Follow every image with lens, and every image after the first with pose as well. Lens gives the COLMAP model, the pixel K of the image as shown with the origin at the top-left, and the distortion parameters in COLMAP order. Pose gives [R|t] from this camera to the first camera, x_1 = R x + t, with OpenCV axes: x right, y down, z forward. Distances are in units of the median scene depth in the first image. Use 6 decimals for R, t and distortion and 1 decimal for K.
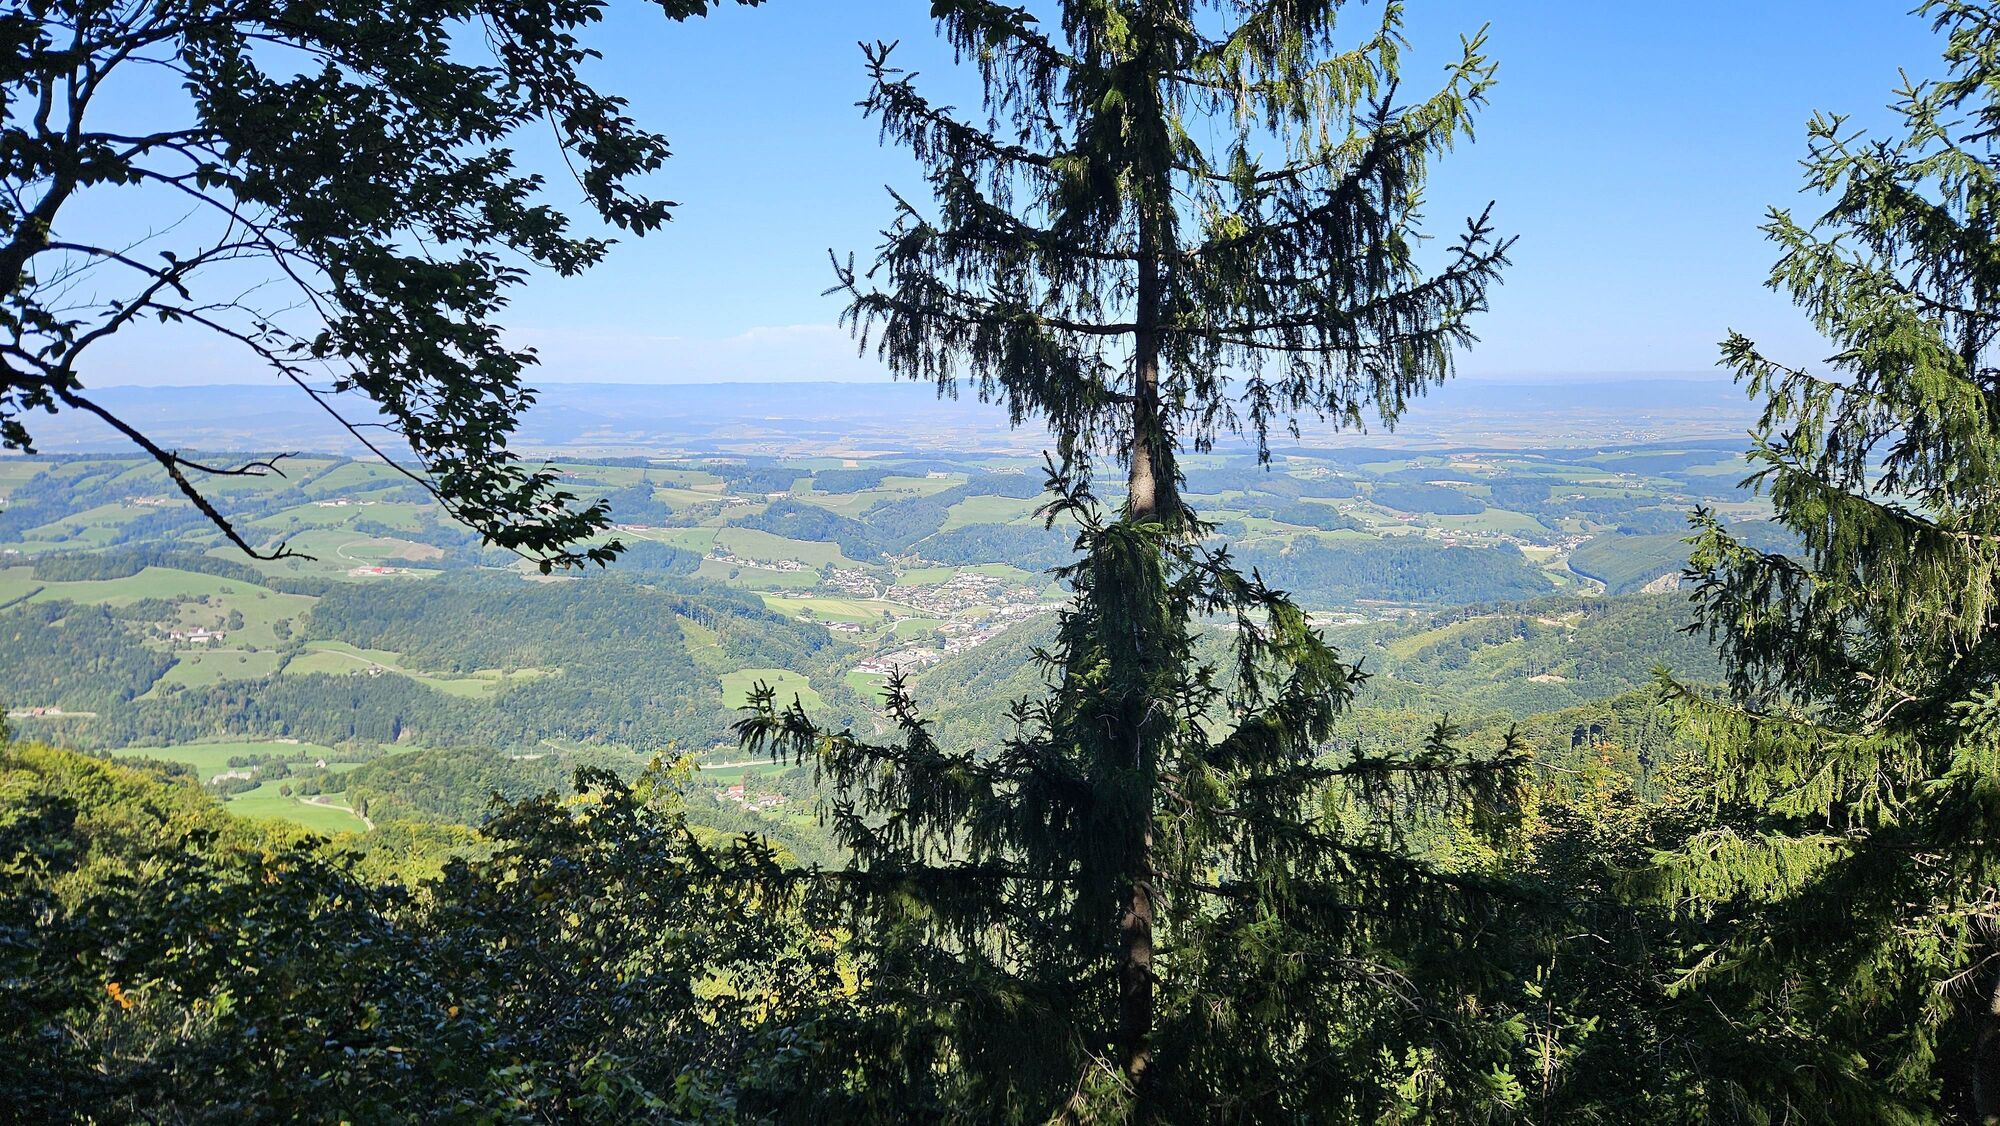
lens RADIAL K [[1318.3, 0, 989.7], [0, 1318.3, 574.6], [0, 0, 1]] dist [0.075195, -0.002074]
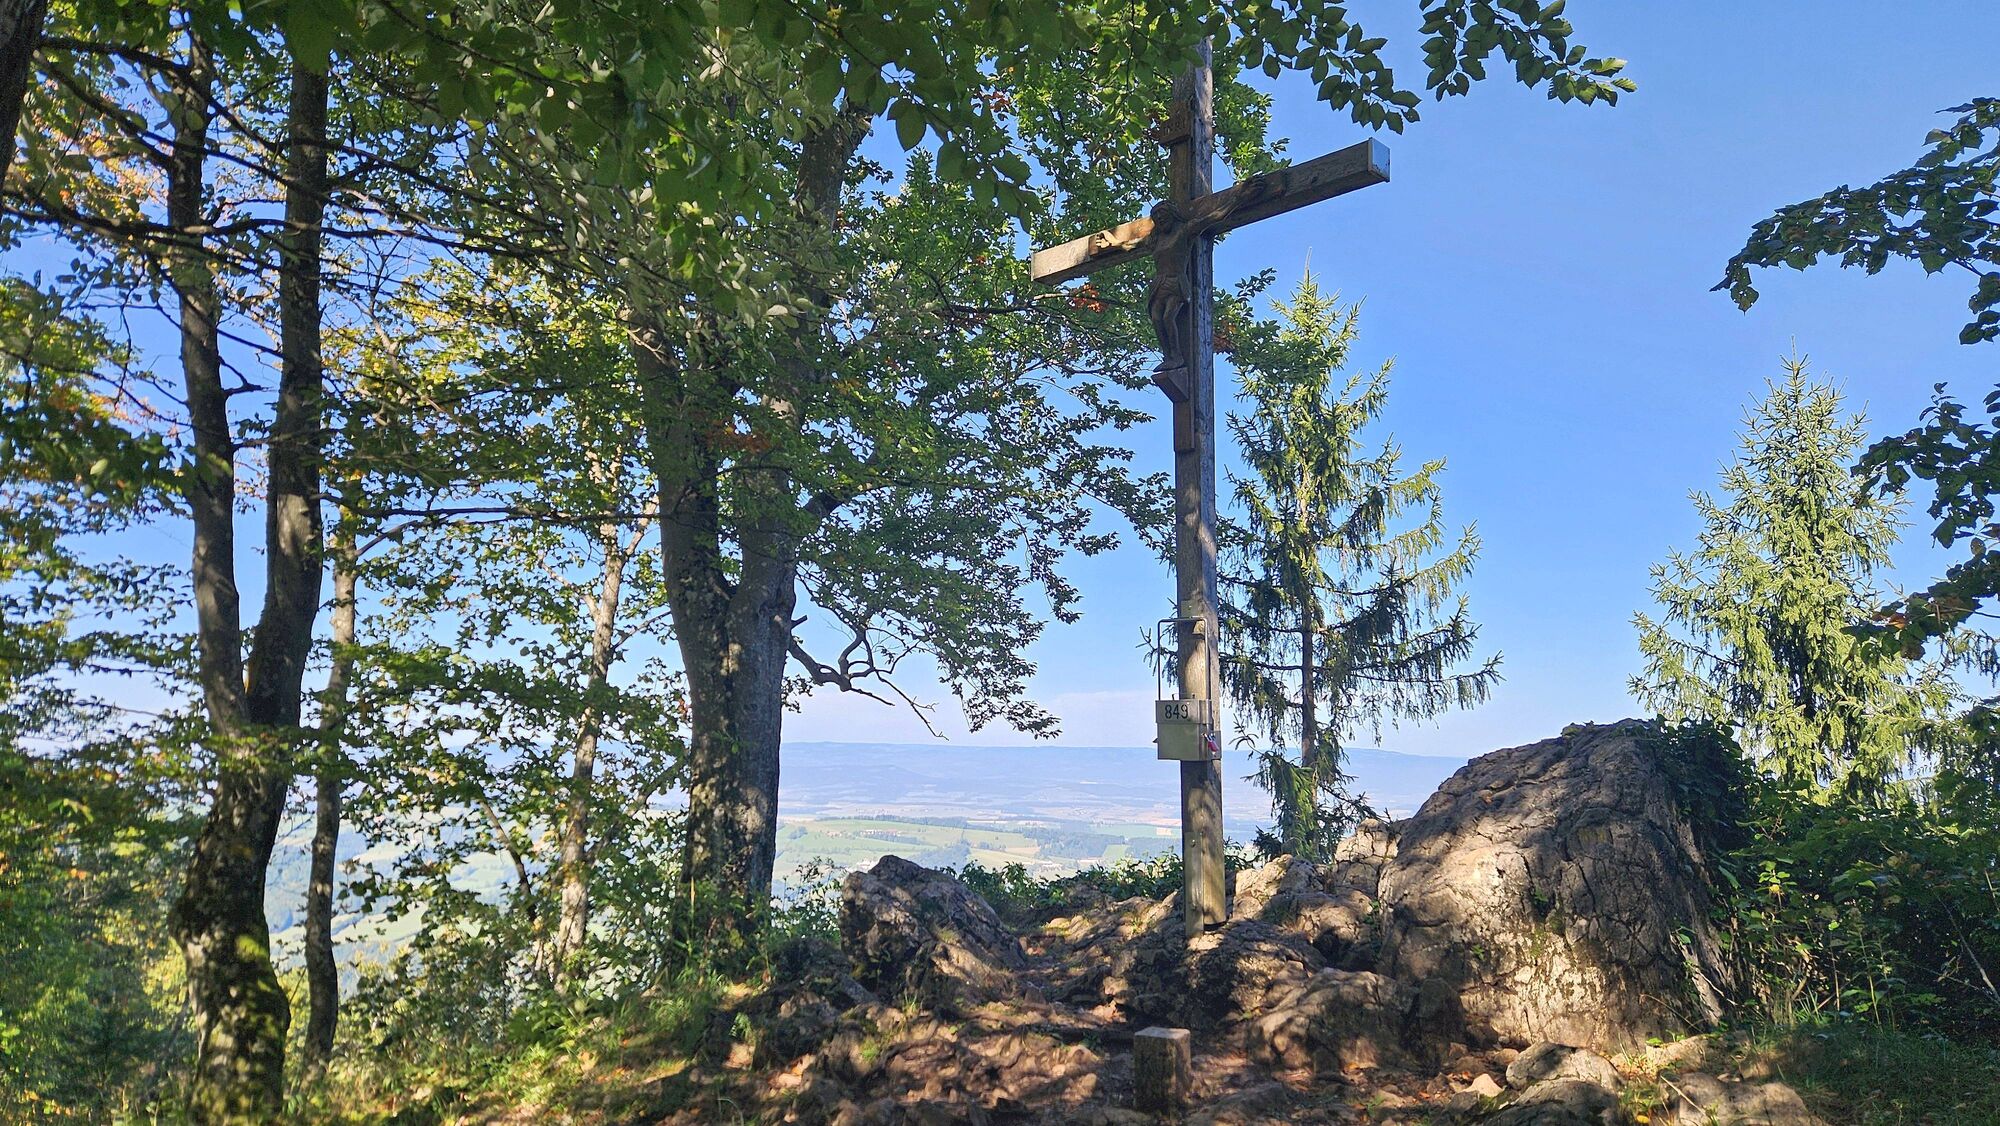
lens RADIAL K [[1318.3, 0, 989.7], [0, 1318.3, 574.6], [0, 0, 1]] dist [0.075195, -0.002074]
pose [[0.971924, -0.006175, -0.235216, 0.125953], [-0.057864, 0.962684, -0.264369, 0.214501], [0.228071, 0.270557, 0.935298, -0.920156]]
